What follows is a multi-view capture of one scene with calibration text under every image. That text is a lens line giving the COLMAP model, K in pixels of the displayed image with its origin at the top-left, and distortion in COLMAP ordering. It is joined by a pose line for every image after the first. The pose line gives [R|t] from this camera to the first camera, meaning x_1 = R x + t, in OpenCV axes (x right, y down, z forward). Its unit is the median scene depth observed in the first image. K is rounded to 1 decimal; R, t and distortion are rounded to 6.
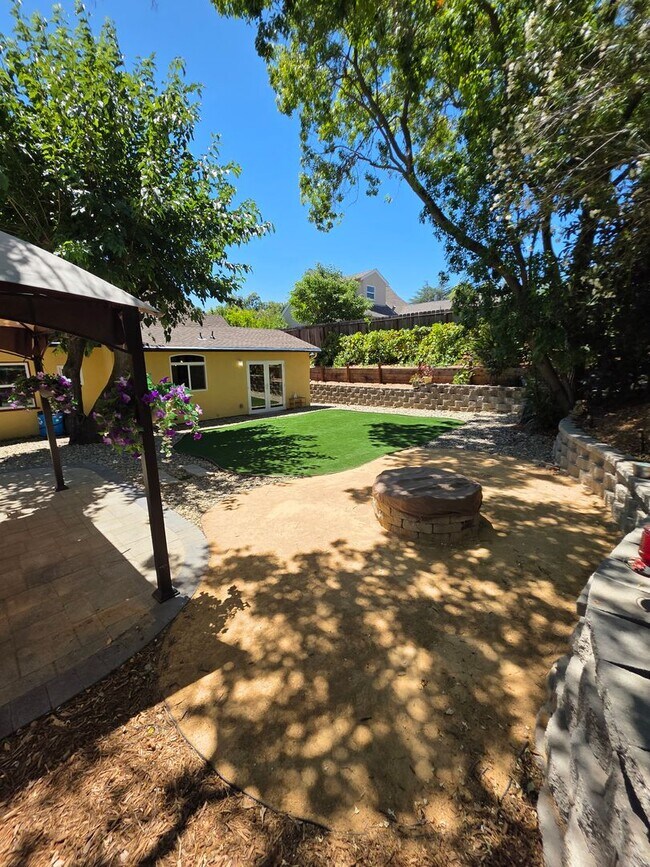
lens RADIAL K [[342.9, 0, 329.5], [0, 342.9, 433.1], [0, 0, 1]] dist [-0.004399, -0.000399]
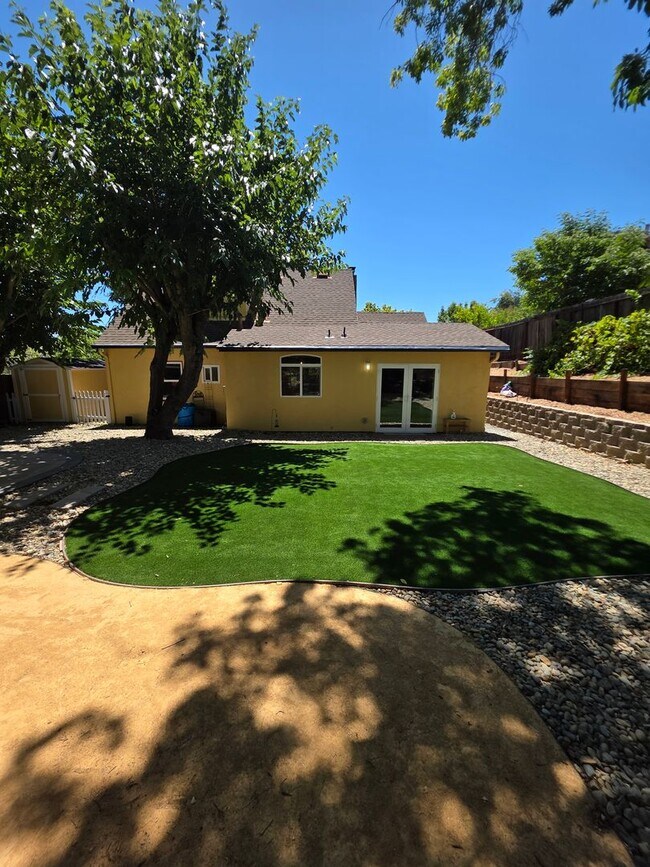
lens RADIAL K [[342.9, 0, 328.1], [0, 342.9, 433.3], [0, 0, 1]] dist [-0.004399, -0.000399]
pose [[0.698264, 0.148419, -0.700285, 0.255831], [-0.163027, 0.985534, 0.046319, -0.077606], [0.697029, 0.081822, 0.712359, 0.409442]]
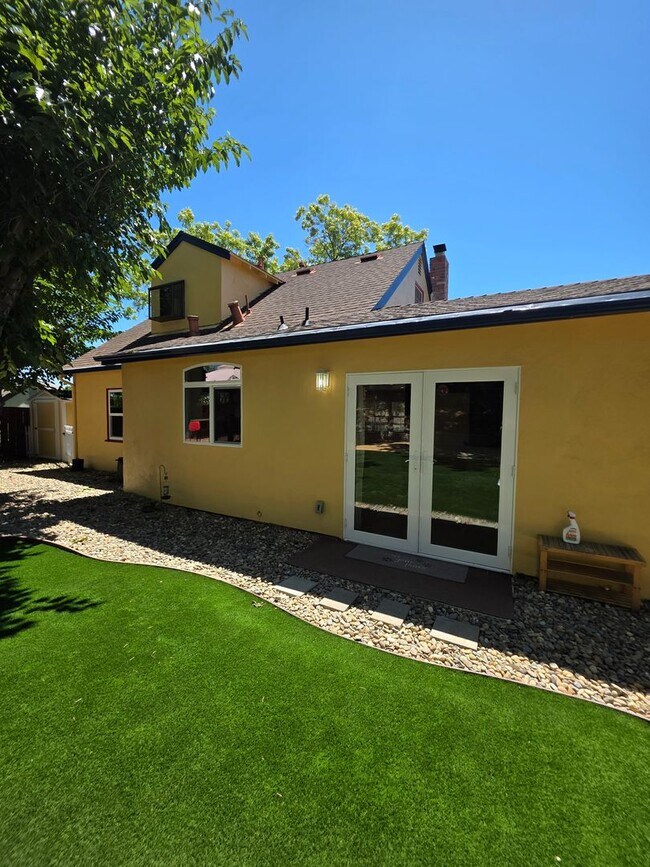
lens RADIAL K [[342.9, 0, 330.7], [0, 342.9, 433.6], [0, 0, 1]] dist [-0.004399, -0.000399]
pose [[0.271266, 0.070789, -0.959898, 0.065409], [-0.217192, 0.976071, 0.010604, -0.165189], [0.937679, 0.205606, 0.280150, 0.962380]]
